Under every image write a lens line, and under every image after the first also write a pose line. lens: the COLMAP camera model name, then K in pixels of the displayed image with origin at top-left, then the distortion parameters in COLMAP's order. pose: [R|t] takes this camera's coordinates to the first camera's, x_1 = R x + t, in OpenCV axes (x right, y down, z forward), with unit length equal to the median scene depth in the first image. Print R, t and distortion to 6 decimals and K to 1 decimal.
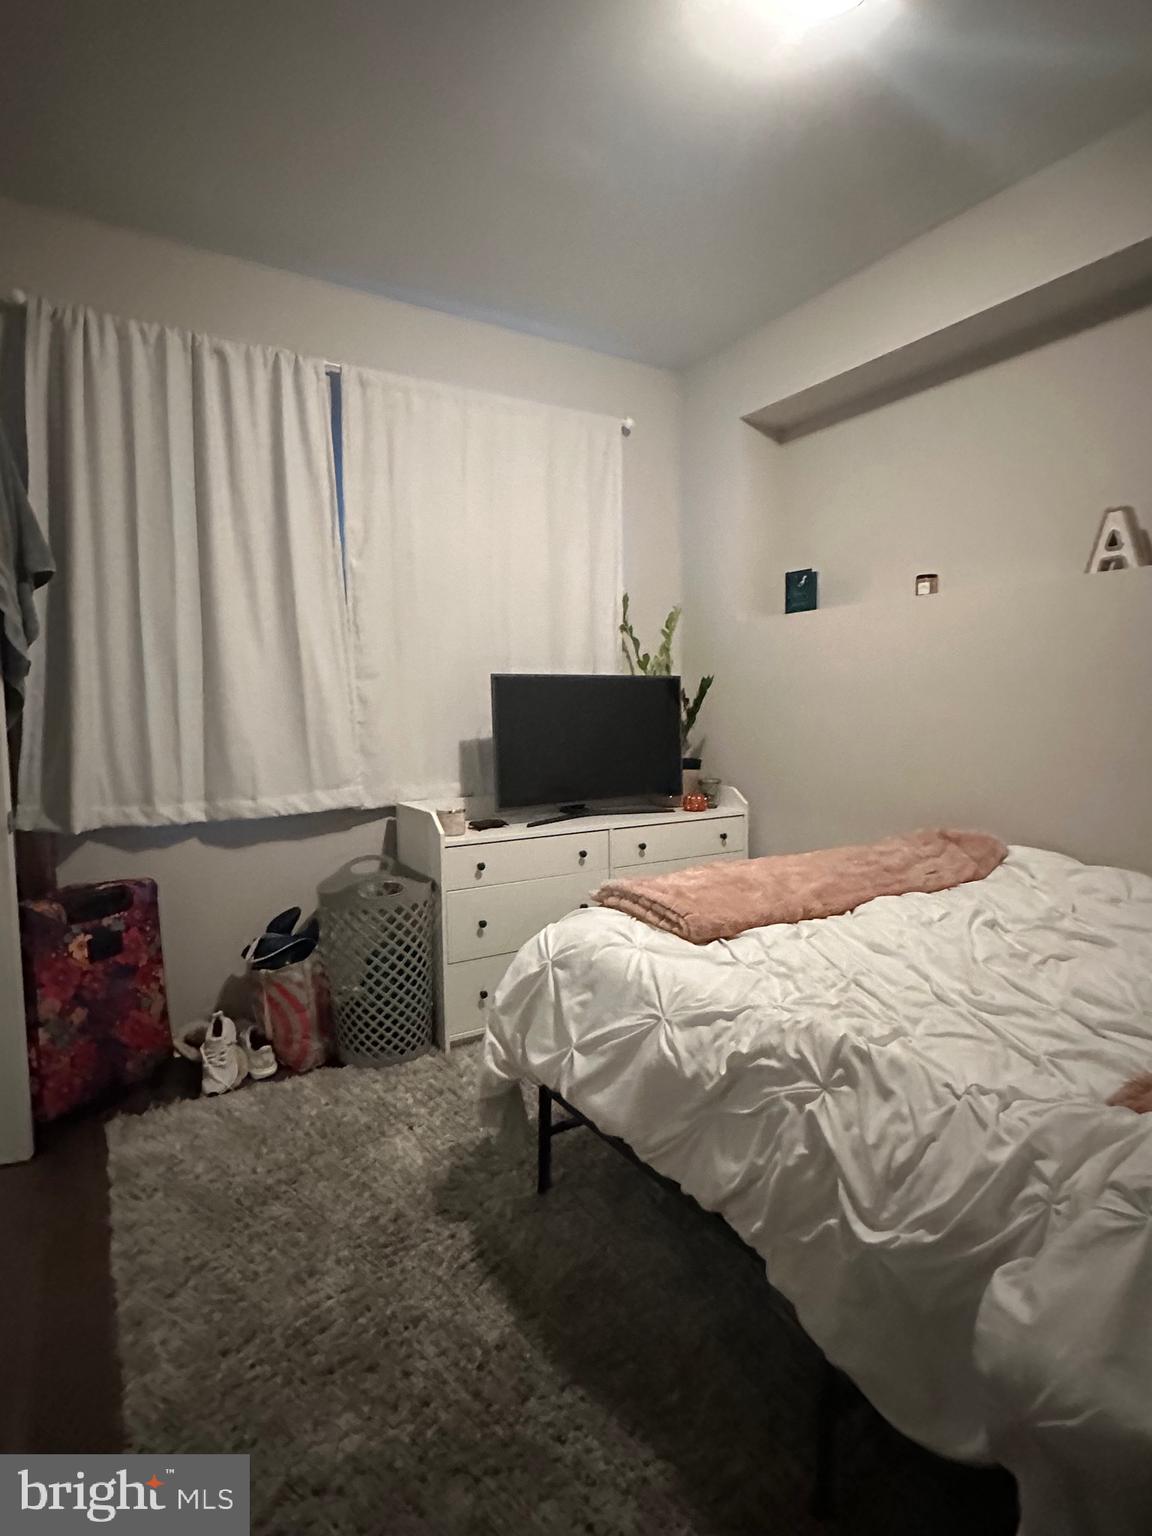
lens RADIAL K [[791.2, 0, 567.1], [0, 791.2, 770.9], [0, 0, 1]] dist [-0.001533, 0.000157]
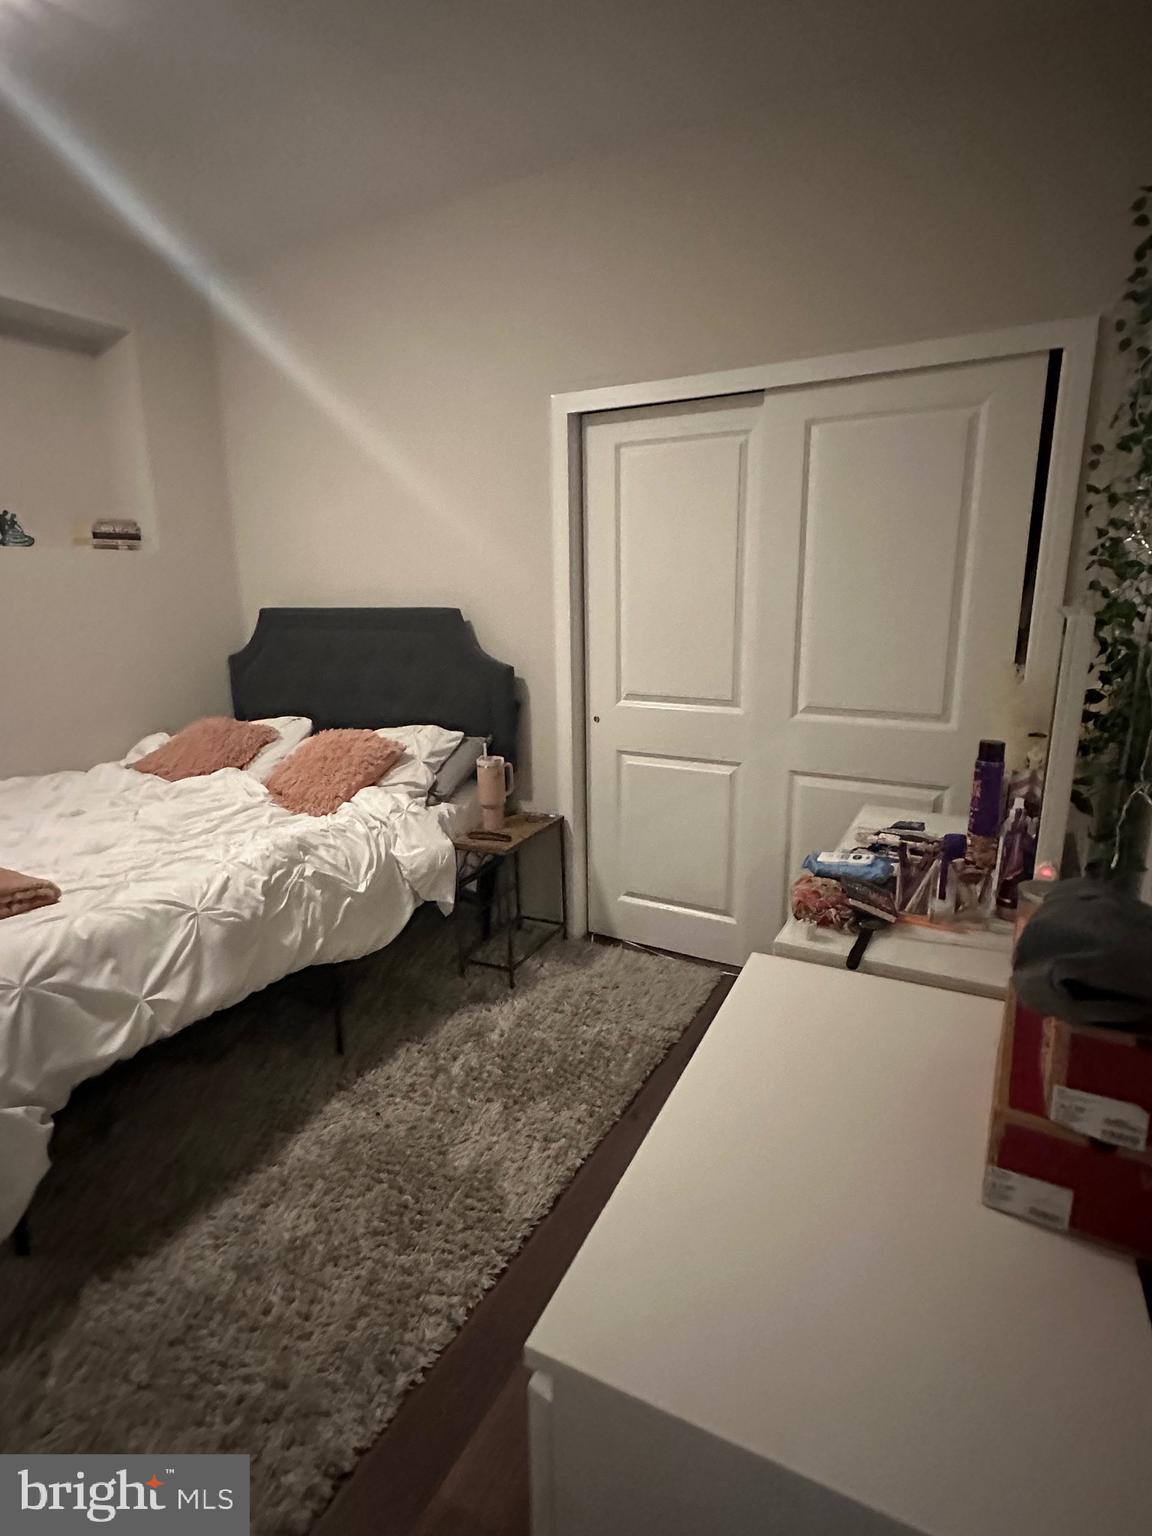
lens RADIAL K [[791.2, 0, 571.8], [0, 791.2, 771.0], [0, 0, 1]] dist [-0.001533, 0.000157]
pose [[-0.485855, -0.188793, 0.853406, -1.174150], [0.089214, 0.960582, 0.263294, -0.195617], [-0.869474, 0.204059, -0.449860, 0.915076]]
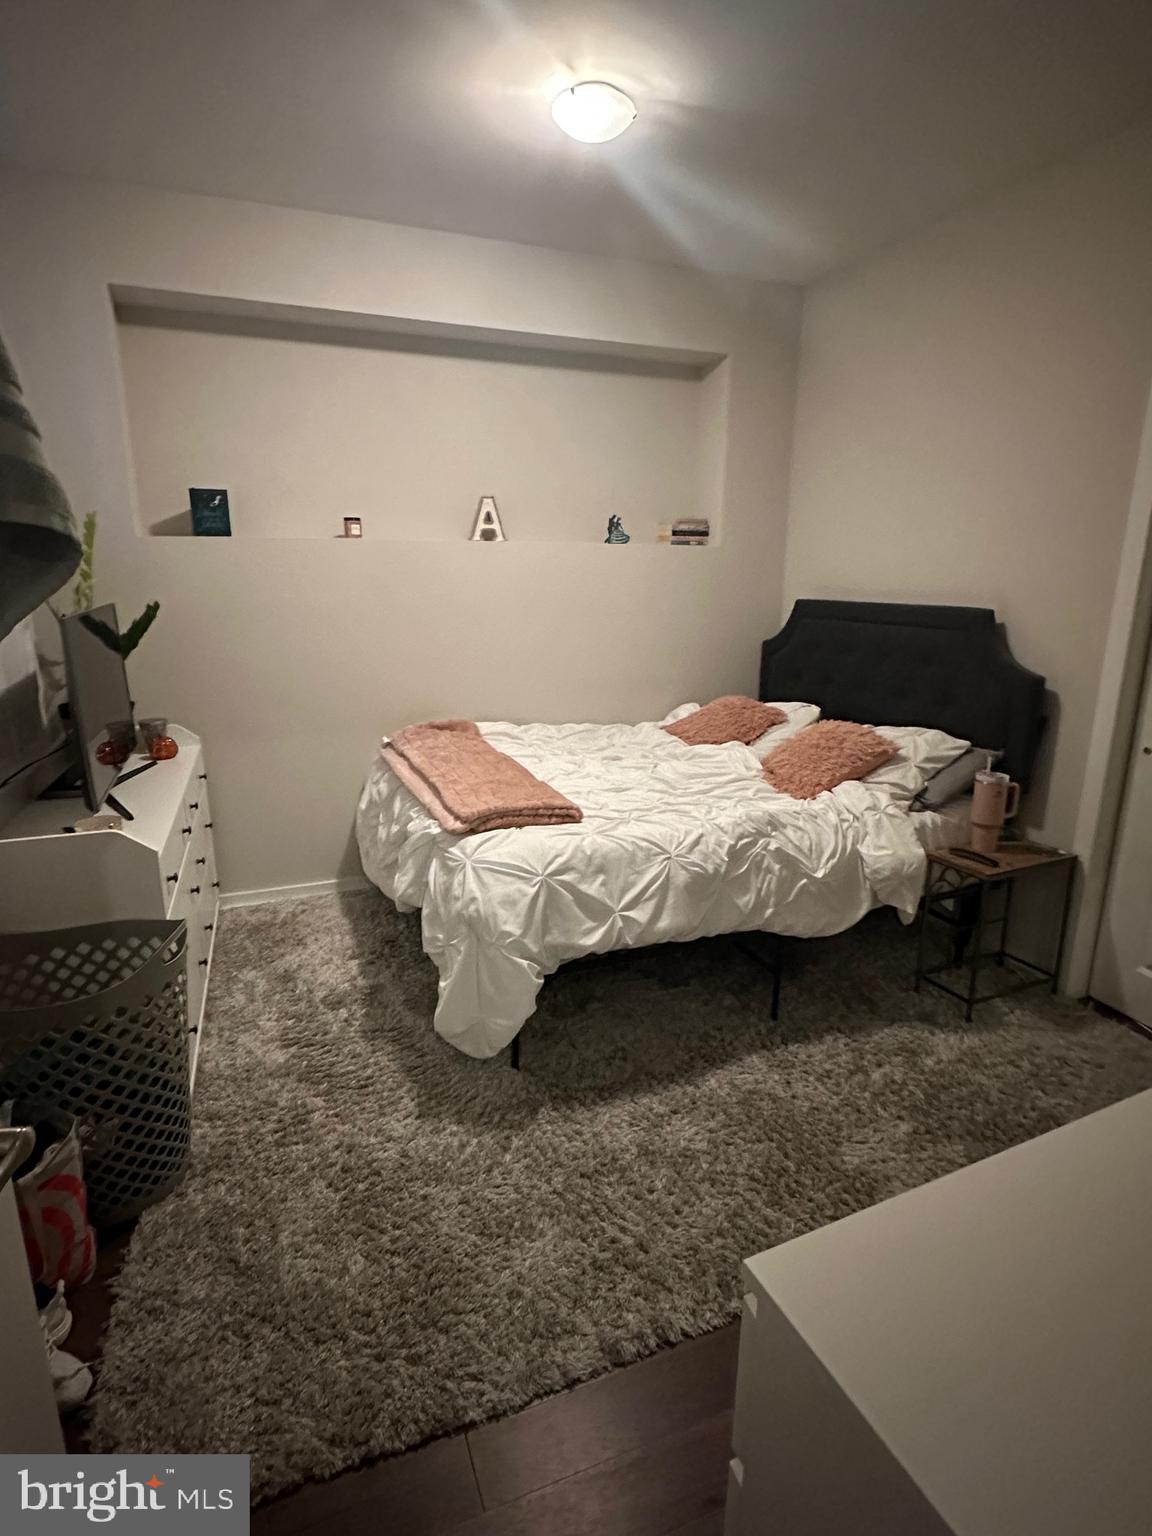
lens RADIAL K [[791.2, 0, 568.4], [0, 791.2, 767.4], [0, 0, 1]] dist [-0.001533, 0.000157]
pose [[0.180658, -0.231497, 0.955914, -1.286791], [0.074213, 0.972344, 0.221451, -0.213844], [-0.980742, 0.030934, 0.192842, 0.812791]]
